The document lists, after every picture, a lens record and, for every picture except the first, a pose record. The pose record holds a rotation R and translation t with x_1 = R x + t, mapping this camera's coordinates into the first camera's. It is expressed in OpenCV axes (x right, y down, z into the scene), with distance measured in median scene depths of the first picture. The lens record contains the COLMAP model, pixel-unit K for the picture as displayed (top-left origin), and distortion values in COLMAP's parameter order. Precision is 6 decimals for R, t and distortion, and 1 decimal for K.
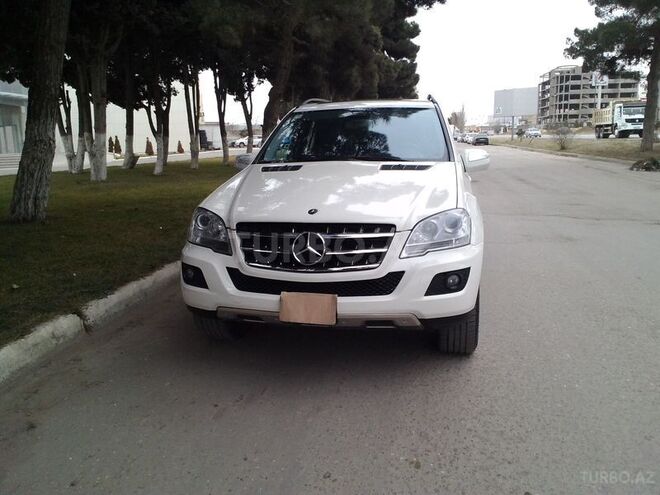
lens RADIAL K [[547.9, 0, 338.1], [0, 547.9, 244.2], [0, 0, 1]] dist [0.091708, -0.167339]
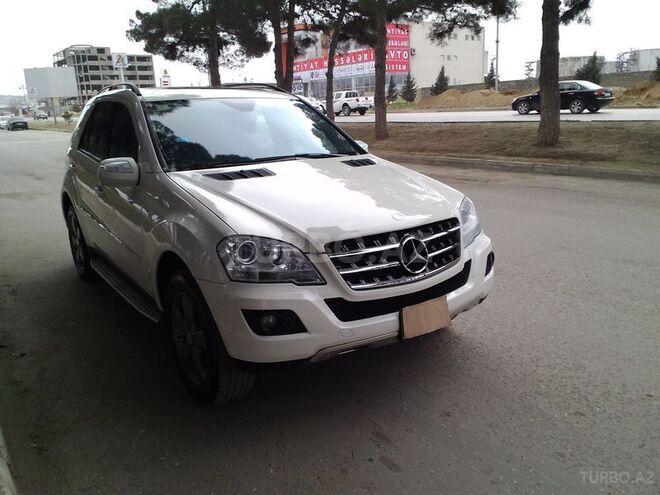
lens RADIAL K [[547.9, 0, 338.1], [0, 547.9, 244.2], [0, 0, 1]] dist [0.091708, -0.167339]
pose [[0.682130, -0.180090, 0.708708, -0.104686], [0.156888, 0.982672, 0.098703, -0.016185], [-0.714203, 0.043860, 0.698564, 0.056847]]
